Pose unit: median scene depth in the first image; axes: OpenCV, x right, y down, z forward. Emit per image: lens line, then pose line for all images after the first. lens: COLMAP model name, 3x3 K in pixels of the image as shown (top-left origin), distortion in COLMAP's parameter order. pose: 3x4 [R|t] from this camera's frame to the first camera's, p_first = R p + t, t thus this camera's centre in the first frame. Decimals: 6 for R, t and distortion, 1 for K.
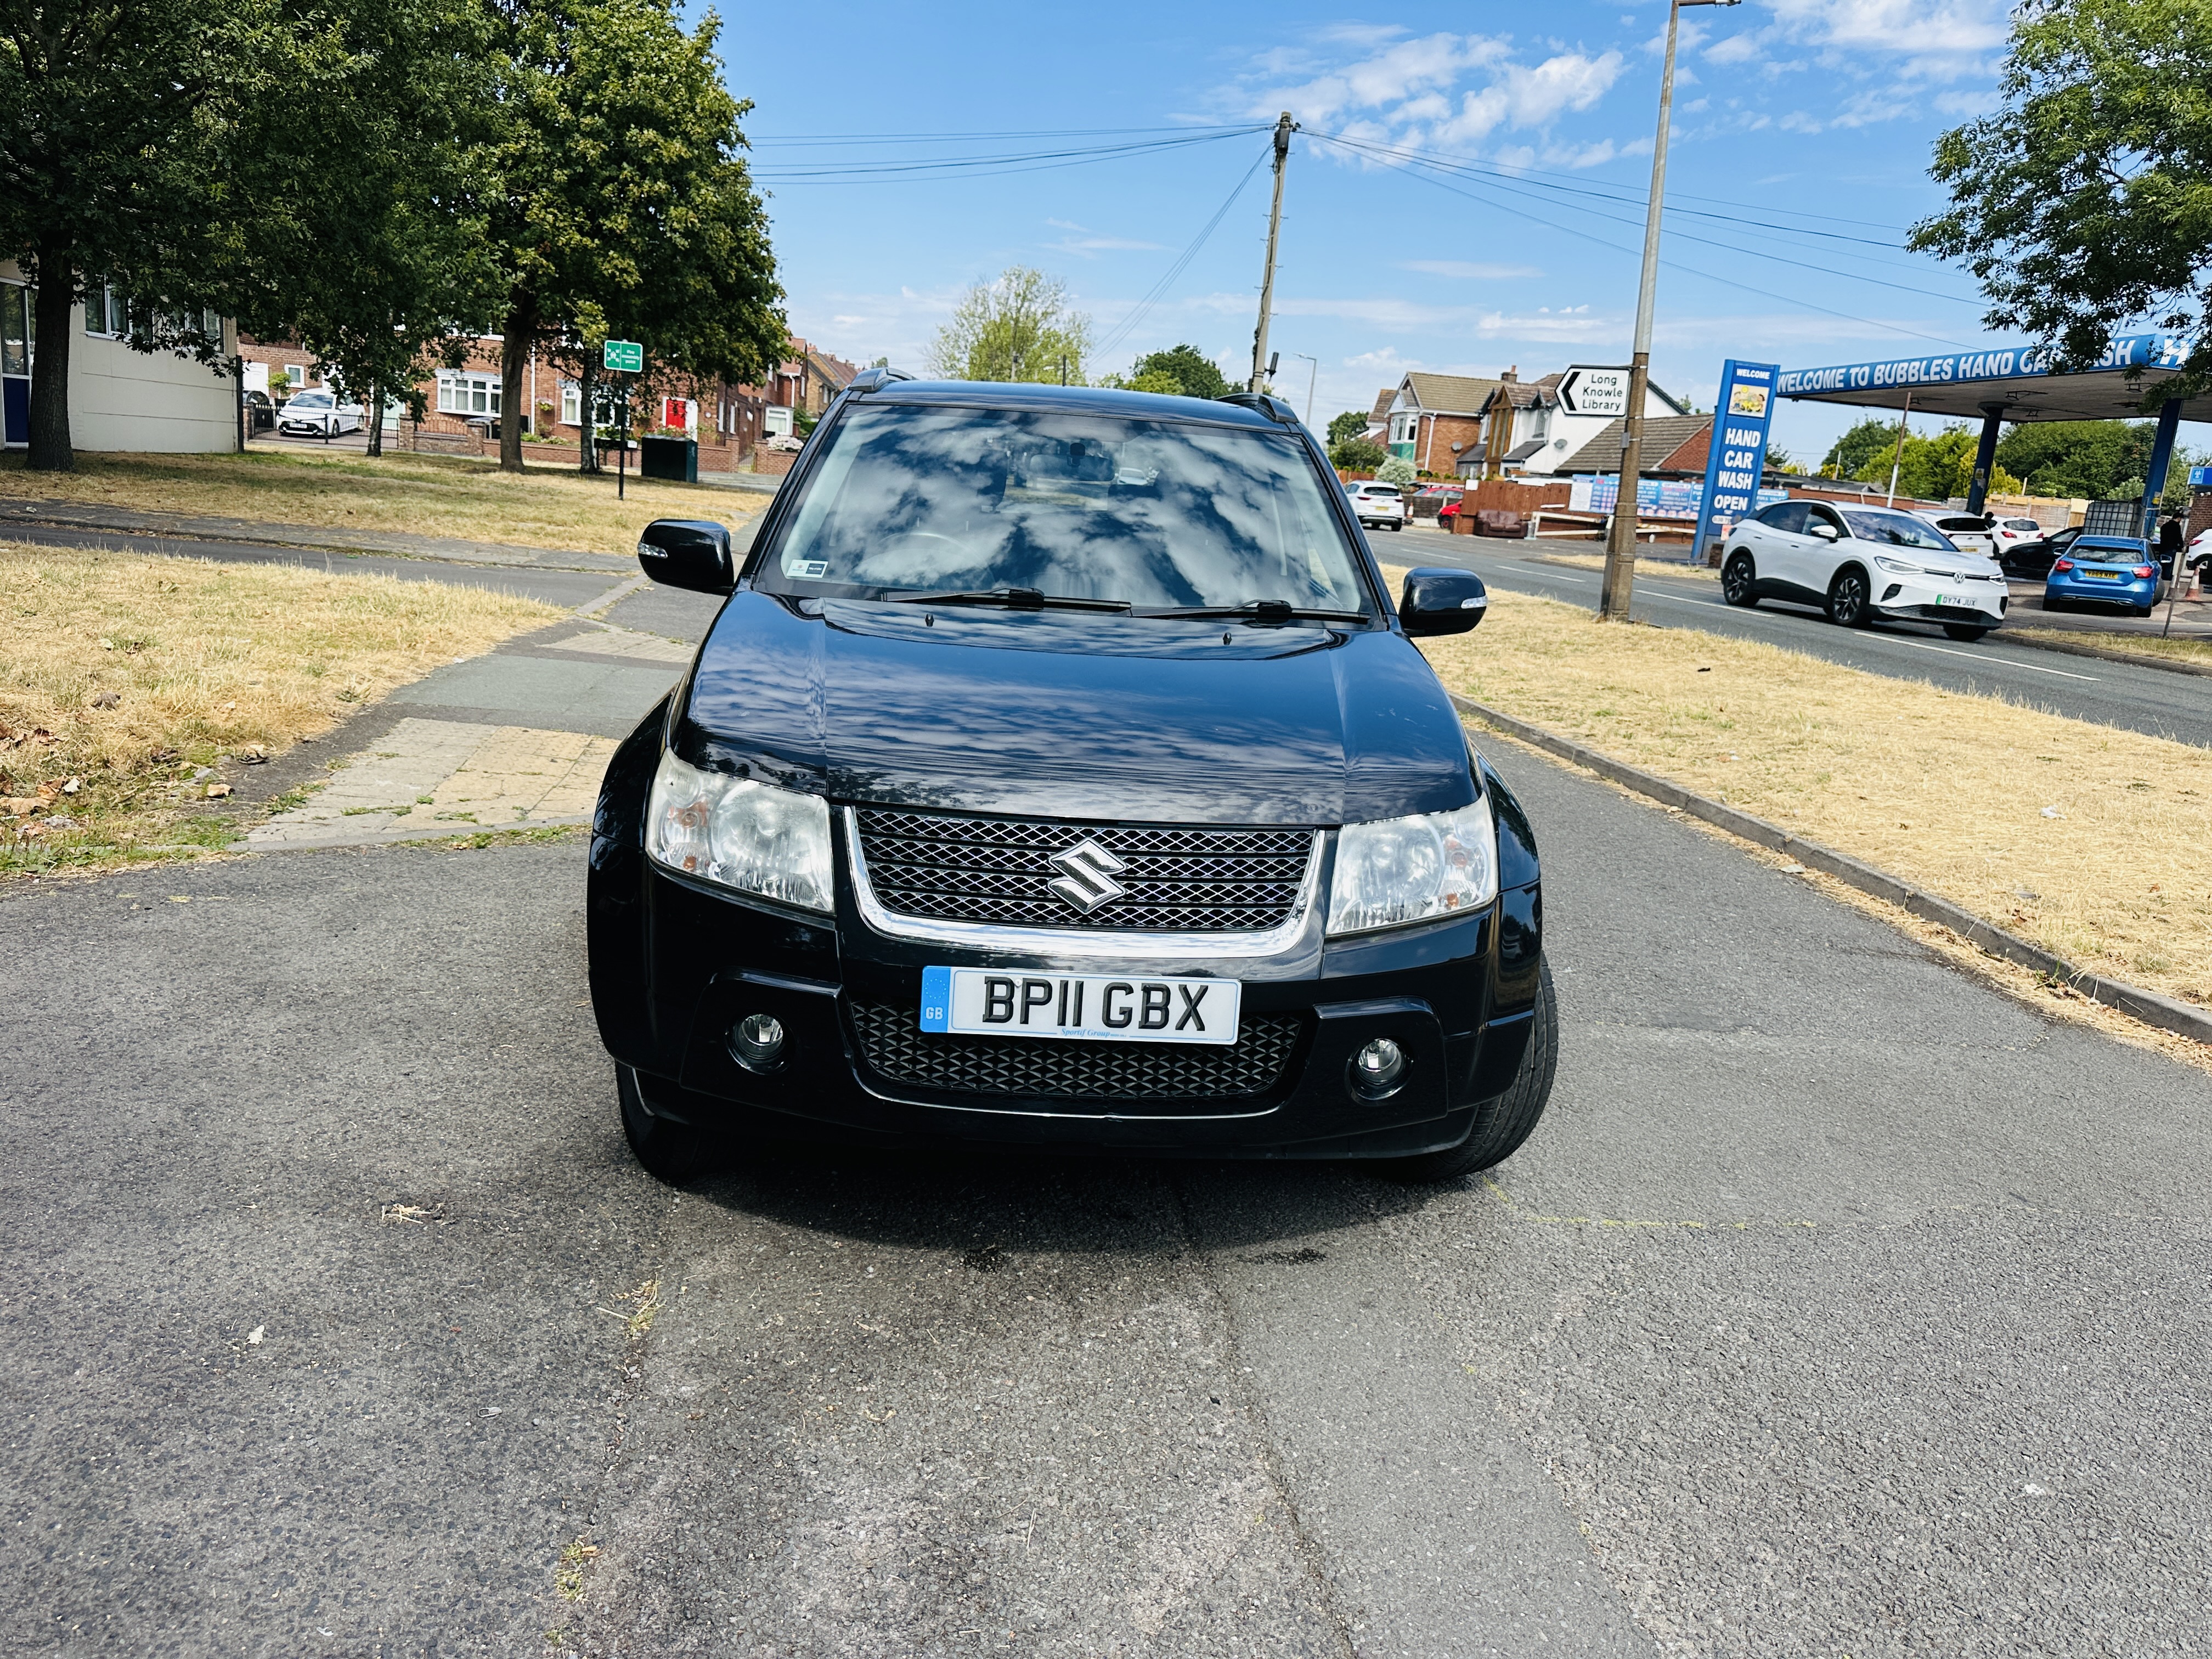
lens RADIAL K [[1558.8, 0, 1097.3], [0, 1558.8, 834.9], [0, 0, 1]] dist [0.011437, -0.024106]
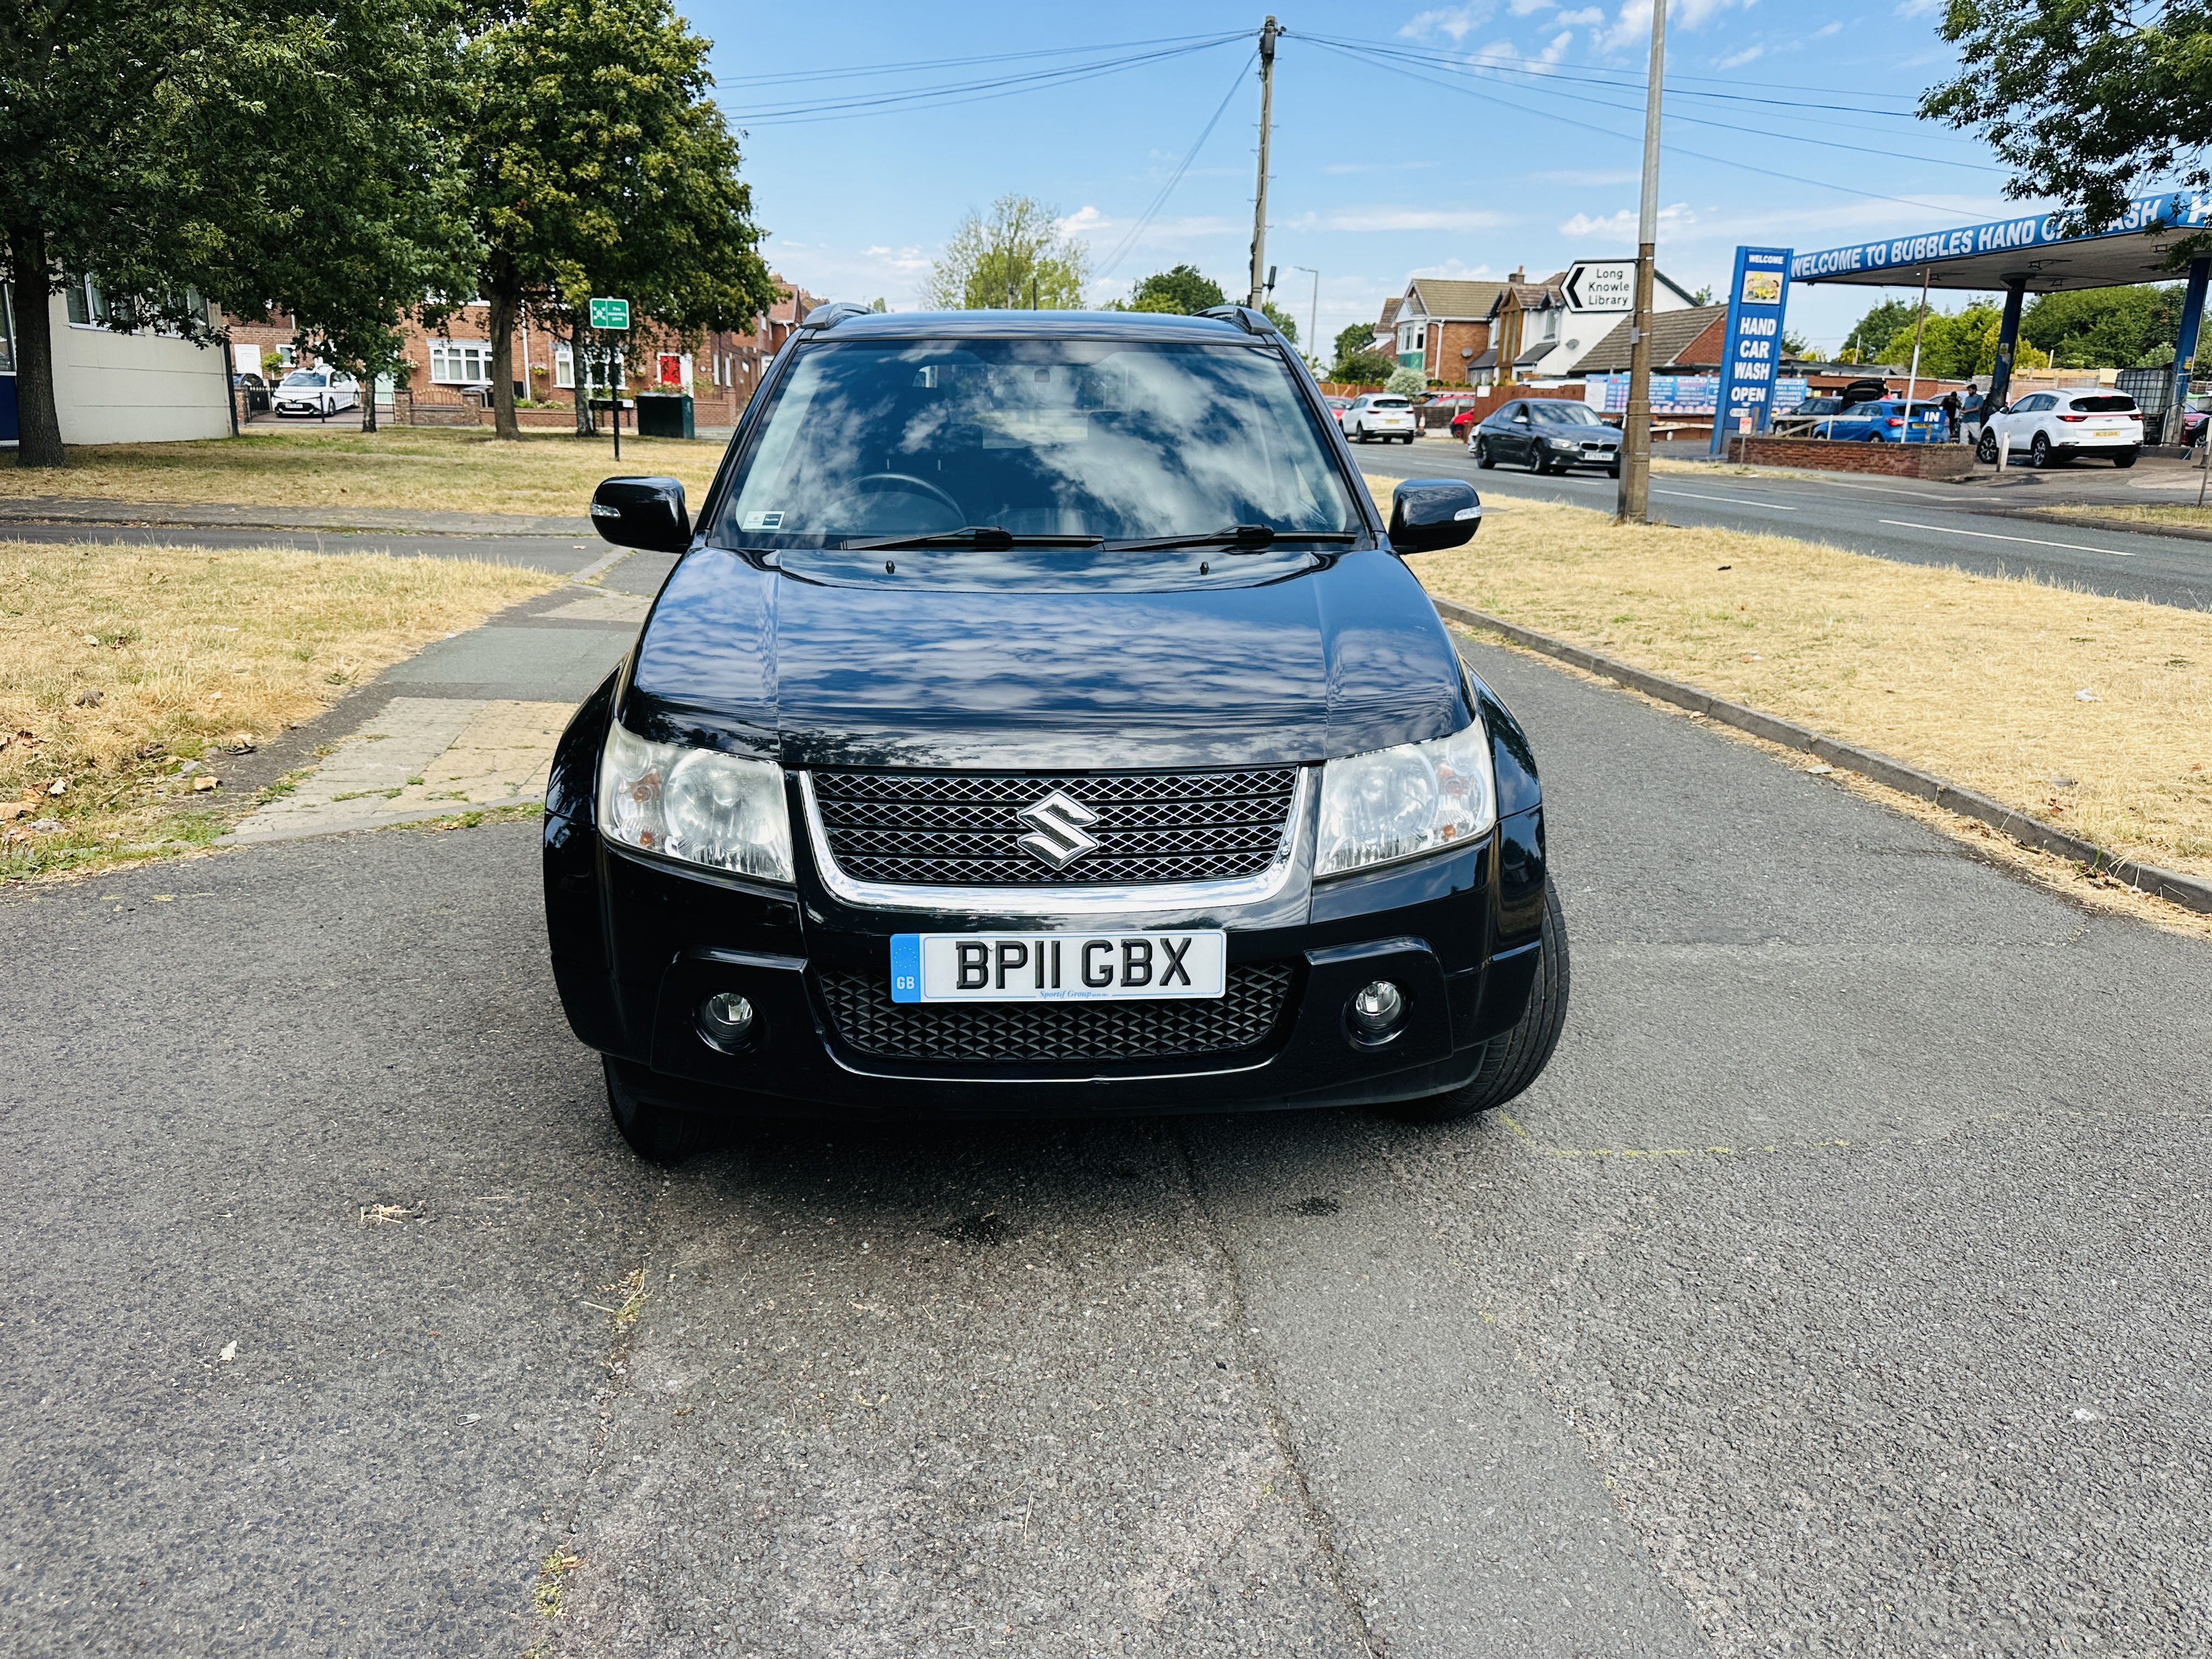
lens RADIAL K [[1558.8, 0, 1097.5], [0, 1558.8, 847.2], [0, 0, 1]] dist [0.011437, -0.024106]
pose [[0.998207, -0.056599, -0.019472, 0.024263], [0.057482, 0.997180, 0.048255, -0.005107], [0.016686, -0.049288, 0.998645, 0.035624]]
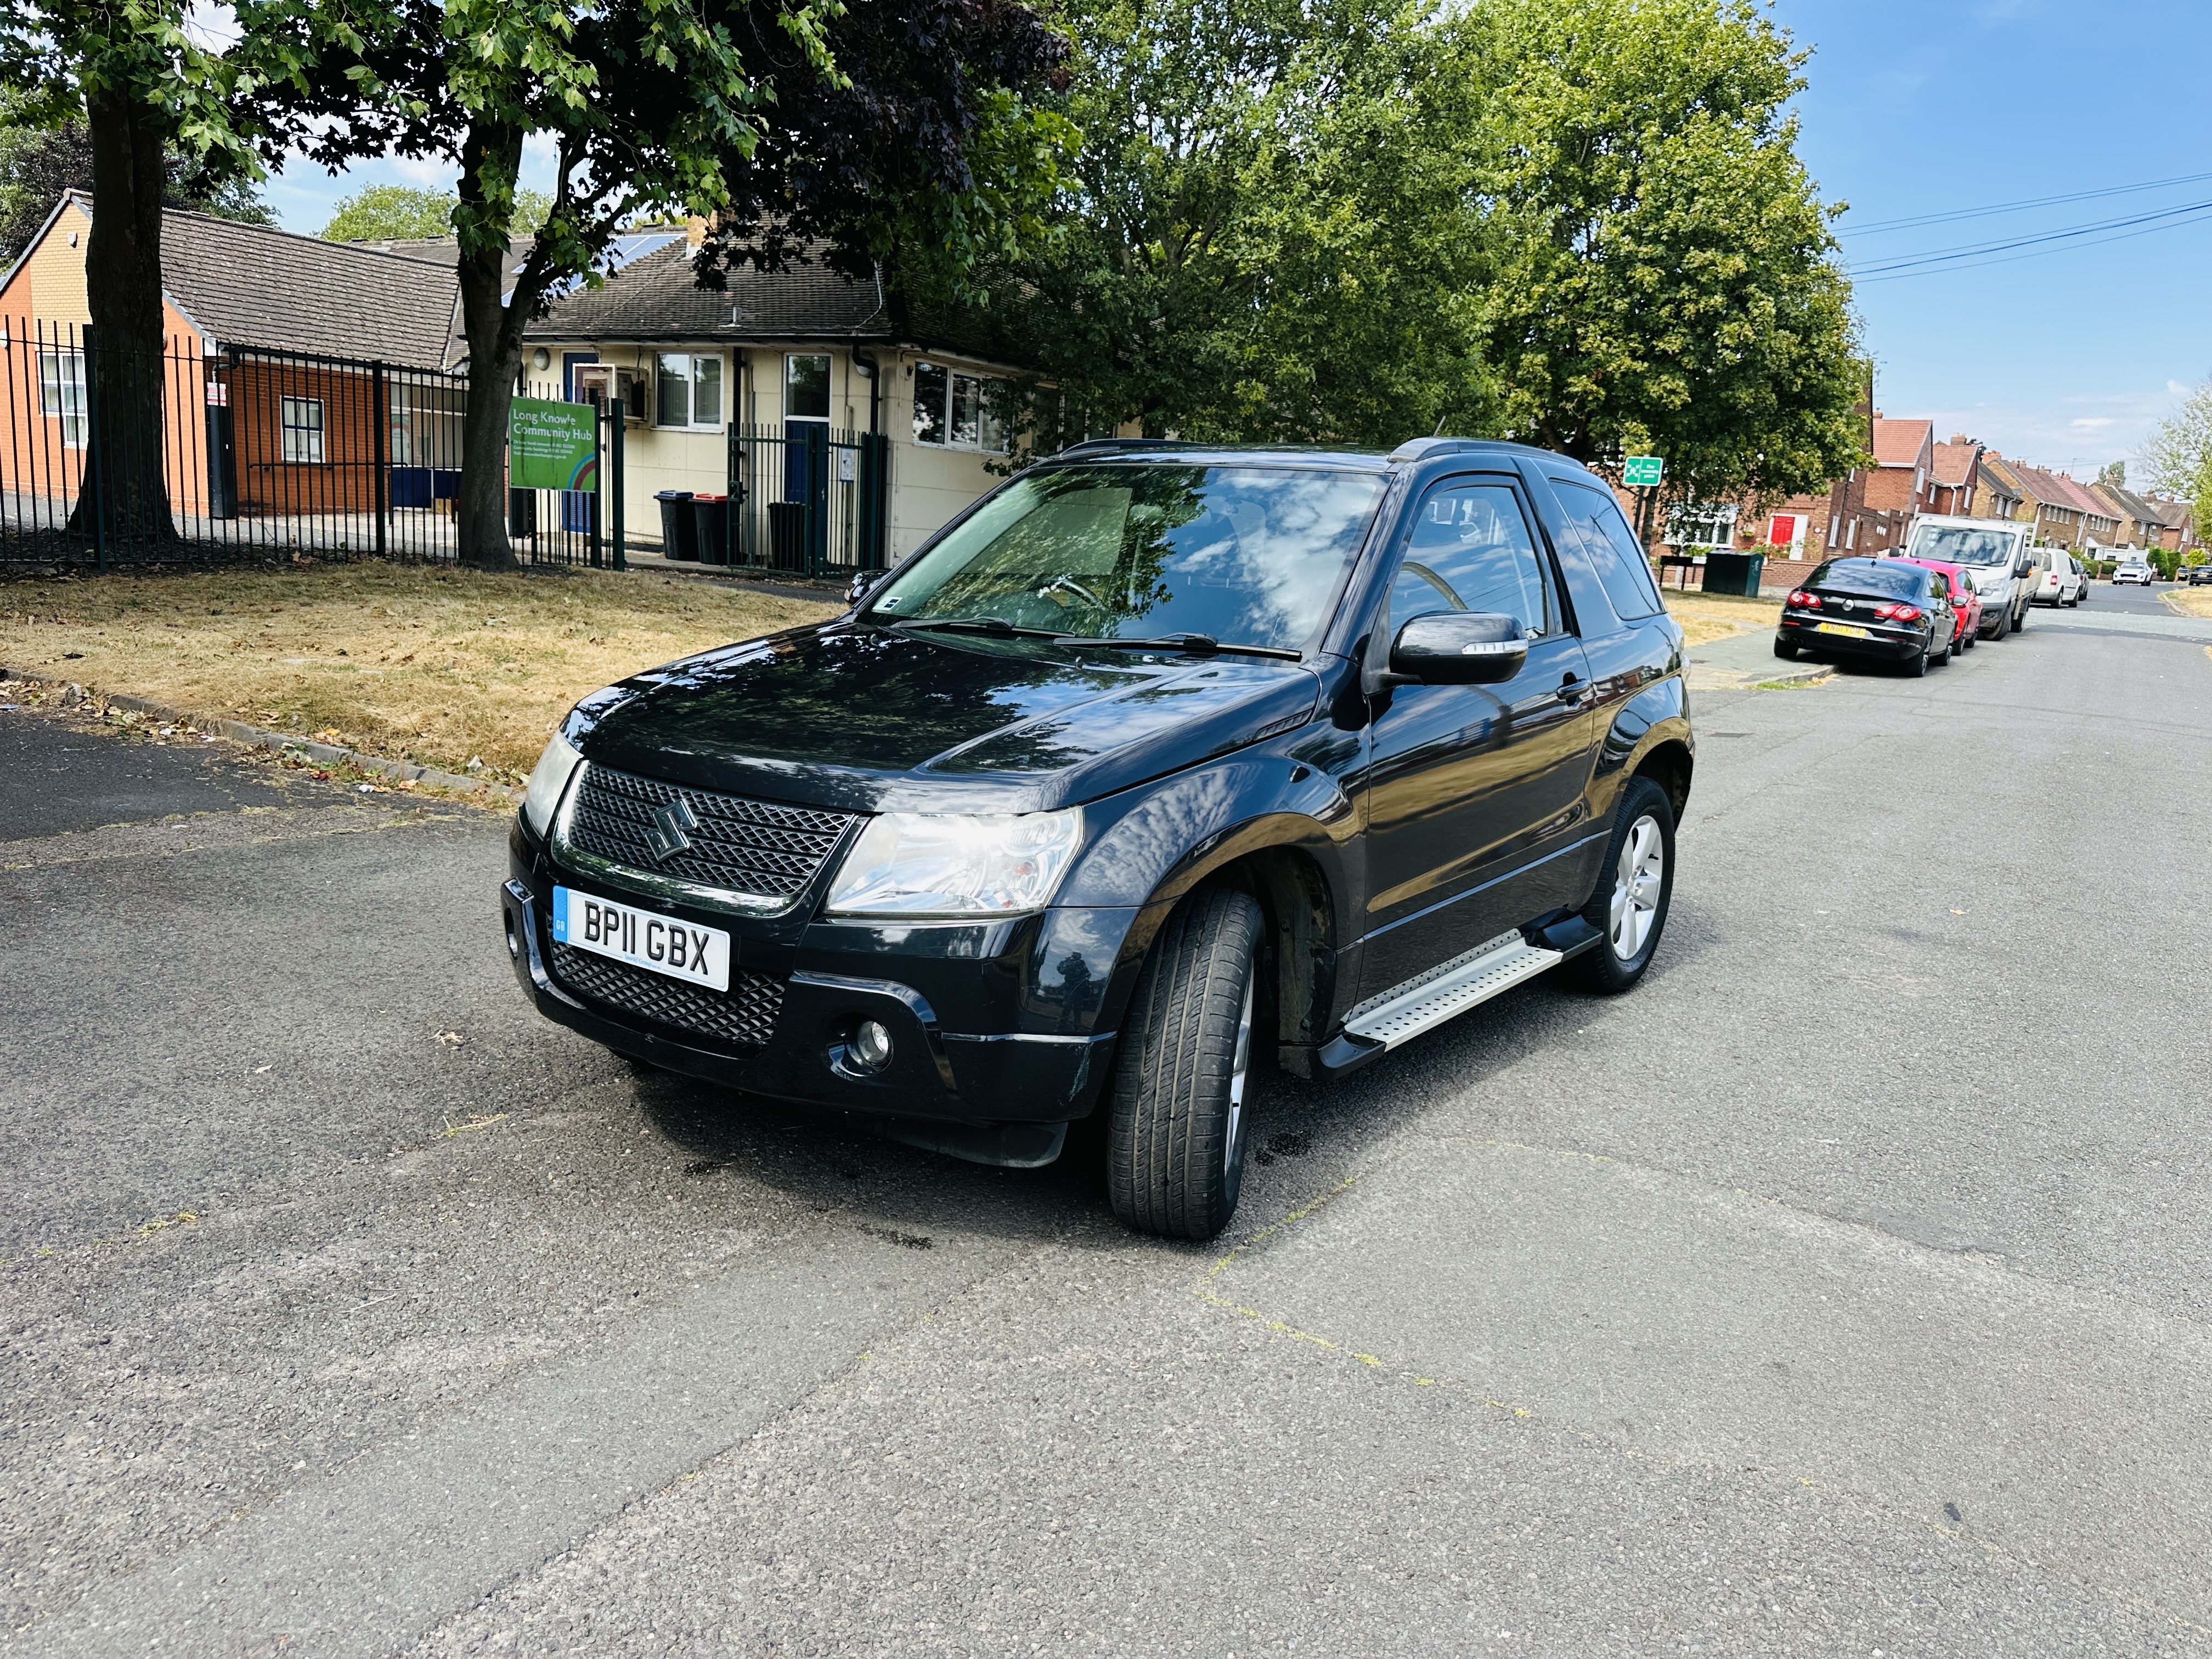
lens RADIAL K [[1558.8, 0, 1126.1], [0, 1558.8, 834.0], [0, 0, 1]] dist [0.011437, -0.024106]
pose [[0.759193, 0.086859, -0.645043, 0.700138], [-0.137335, 0.990120, -0.028312, 0.009836], [0.636211, 0.110081, 0.763621, 0.216210]]
